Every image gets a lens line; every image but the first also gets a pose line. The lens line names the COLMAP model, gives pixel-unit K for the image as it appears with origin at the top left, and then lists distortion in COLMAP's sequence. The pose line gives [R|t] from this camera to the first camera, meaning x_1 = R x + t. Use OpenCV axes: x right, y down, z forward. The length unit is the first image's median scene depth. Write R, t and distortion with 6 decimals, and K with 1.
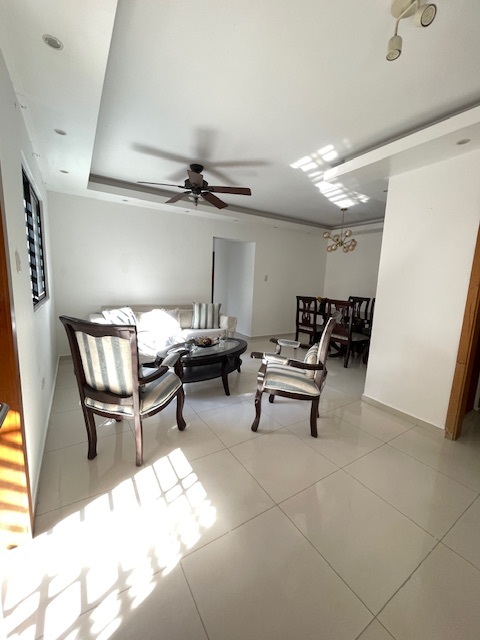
lens RADIAL K [[257.5, 0, 235.4], [0, 257.5, 317.0], [0, 0, 1]] dist [-0.002950, 0.000132]
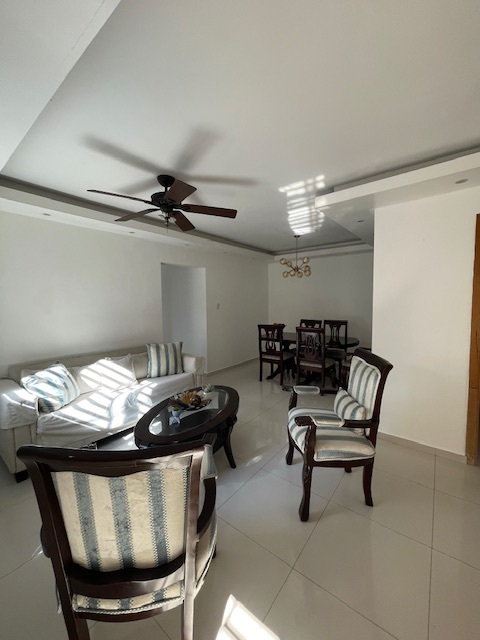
lens RADIAL K [[257.5, 0, 236.6], [0, 257.5, 316.2], [0, 0, 1]] dist [-0.002950, 0.000132]
pose [[0.938511, -0.069190, 0.338246, -0.233216], [0.095997, 0.993376, -0.063157, -0.090317], [-0.331635, 0.091744, 0.938936, 0.214022]]
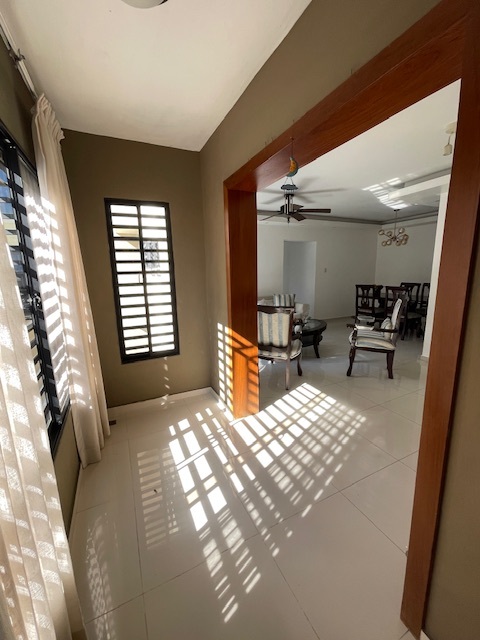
lens RADIAL K [[257.5, 0, 236.7], [0, 257.5, 319.1], [0, 0, 1]] dist [-0.002950, 0.000132]
pose [[0.992591, -0.039261, -0.114981, -0.281825], [0.043587, 0.998424, 0.035353, 0.019458], [0.113412, -0.040103, 0.992738, -0.409259]]
